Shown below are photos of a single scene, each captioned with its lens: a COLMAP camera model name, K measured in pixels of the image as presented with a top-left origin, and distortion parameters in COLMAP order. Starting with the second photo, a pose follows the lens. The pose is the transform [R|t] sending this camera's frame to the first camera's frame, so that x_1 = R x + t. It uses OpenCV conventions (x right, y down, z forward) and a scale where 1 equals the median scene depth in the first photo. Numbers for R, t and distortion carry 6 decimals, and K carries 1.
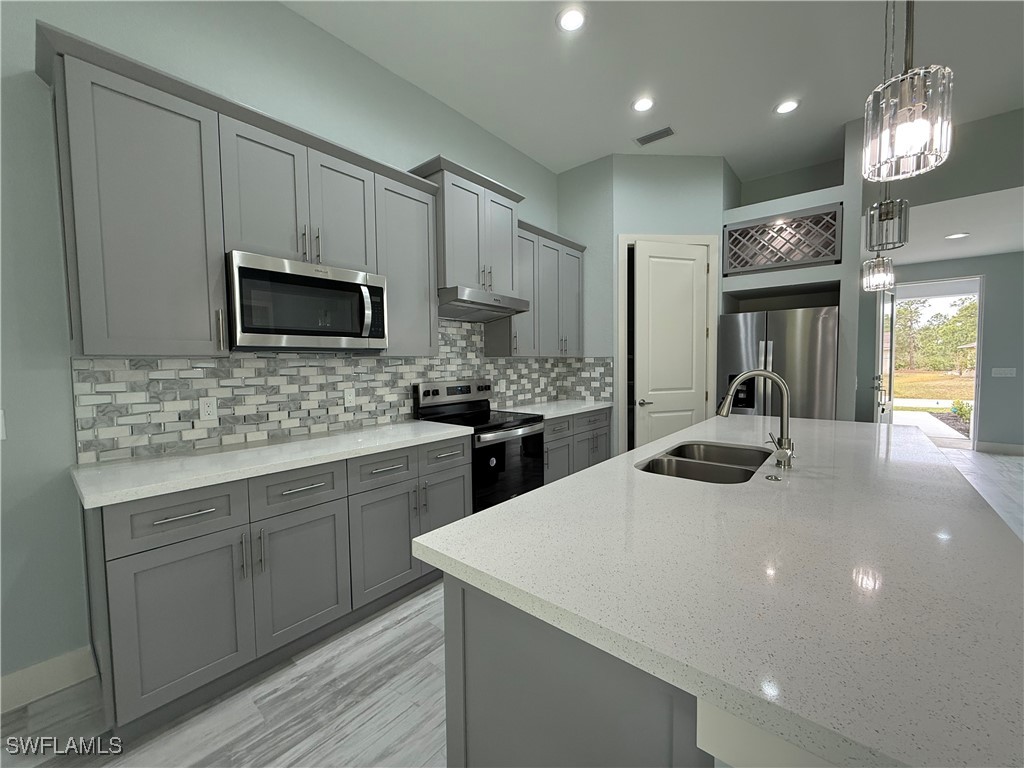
lens RADIAL K [[407.9, 0, 510.2], [0, 407.9, 384.8], [0, 0, 1]] dist [0.001331, -0.000267]
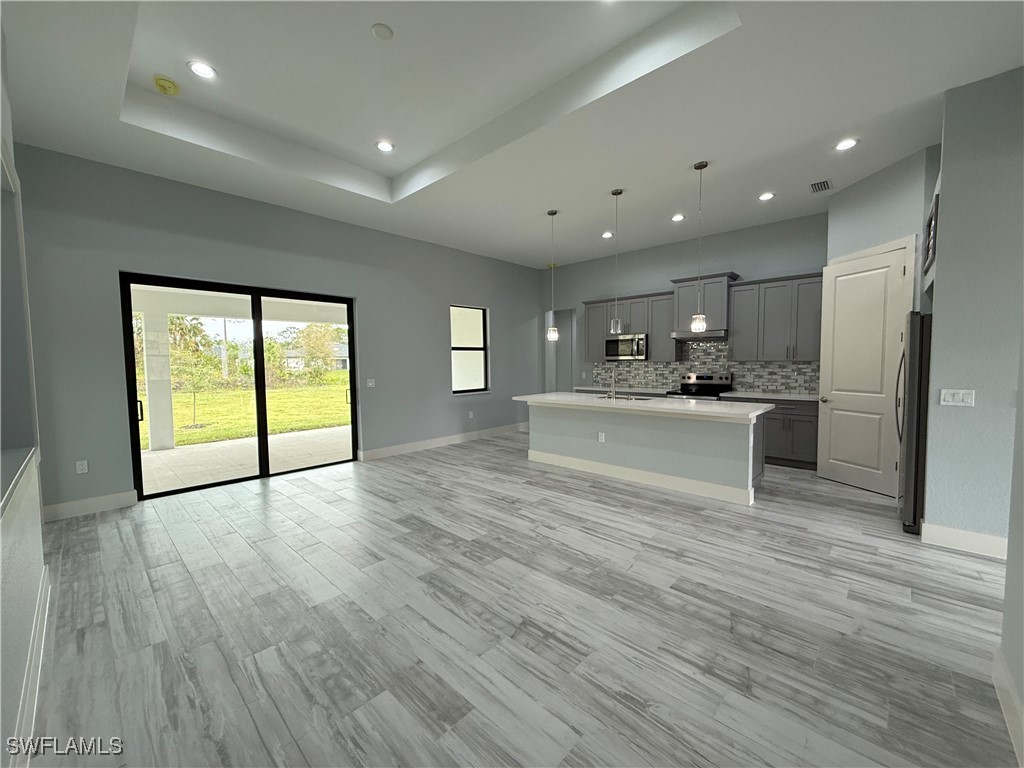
lens RADIAL K [[407.9, 0, 510.2], [0, 407.9, 384.8], [0, 0, 1]] dist [0.001331, -0.000267]
pose [[-0.057254, 0.071206, -0.995817, 1.951584], [-0.043354, 0.996335, 0.073736, -0.059712], [0.997418, 0.047394, -0.053957, 0.164551]]
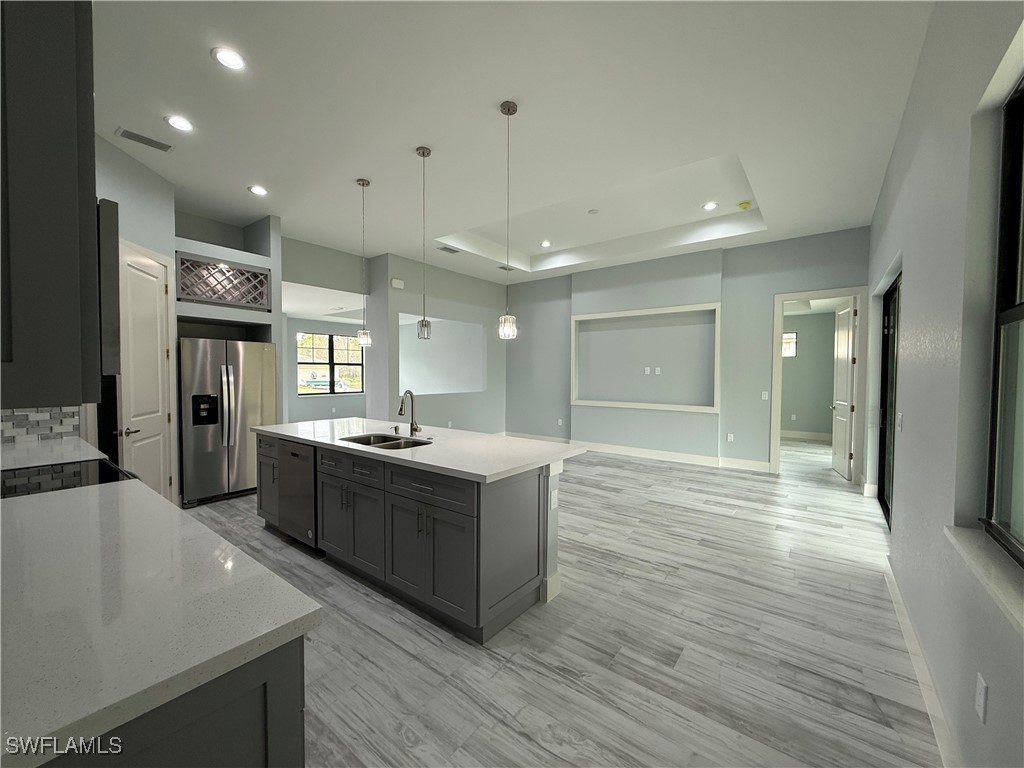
lens RADIAL K [[407.9, 0, 510.2], [0, 407.9, 384.8], [0, 0, 1]] dist [0.001331, -0.000267]
pose [[-0.042578, -0.015169, 0.998978, -0.697425], [0.049858, 0.998607, 0.017288, -0.036929], [-0.997848, 0.050543, -0.041762, 0.280687]]
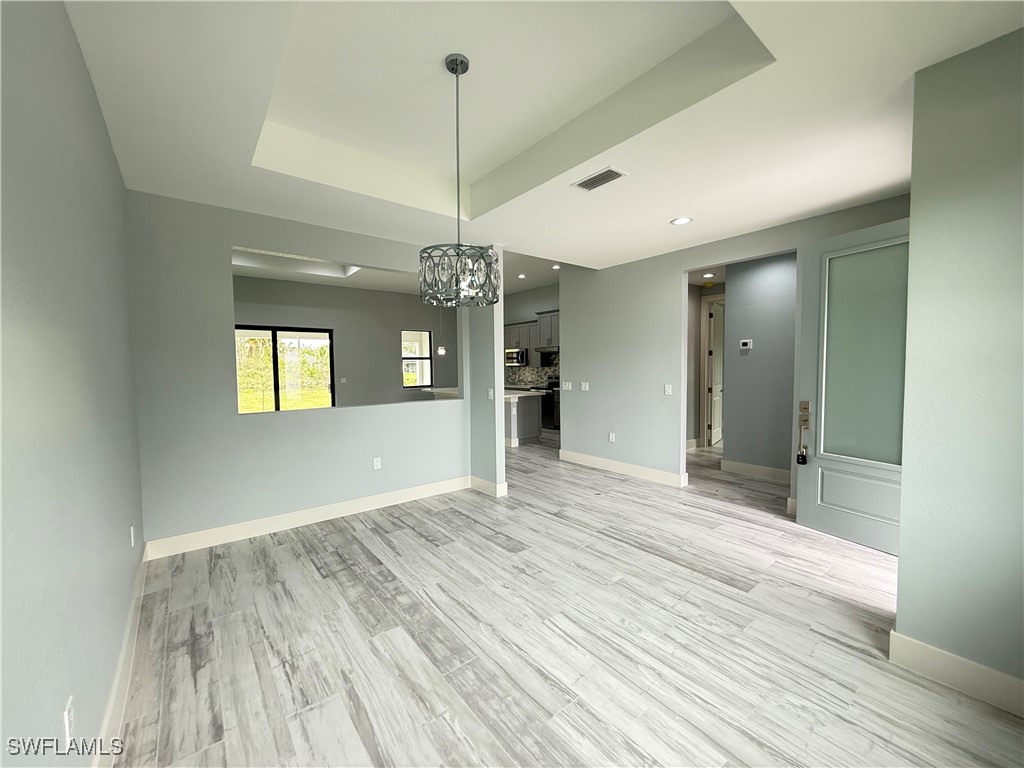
lens RADIAL K [[408.3, 0, 509.2], [0, 408.3, 386.5], [0, 0, 1]] dist [0.002399, -0.000145]
pose [[-0.203762, 0.066319, -0.976772, 2.882164], [-0.039552, 0.996331, 0.075897, -0.138554], [0.978221, 0.054099, -0.200391, 1.267205]]
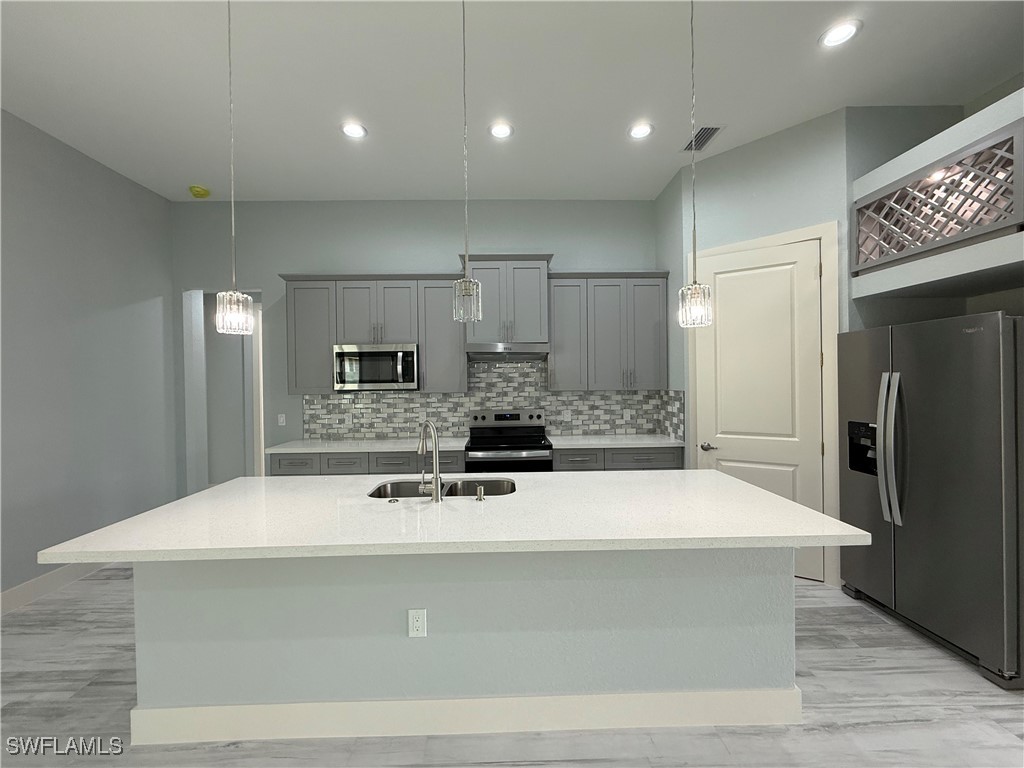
lens RADIAL K [[407.9, 0, 510.2], [0, 407.9, 384.8], [0, 0, 1]] dist [0.001331, -0.000267]
pose [[0.659285, 0.009799, -0.751830, 0.852391], [-0.035807, 0.999190, -0.018376, -0.065844], [0.751040, 0.039036, 0.659101, 0.165327]]
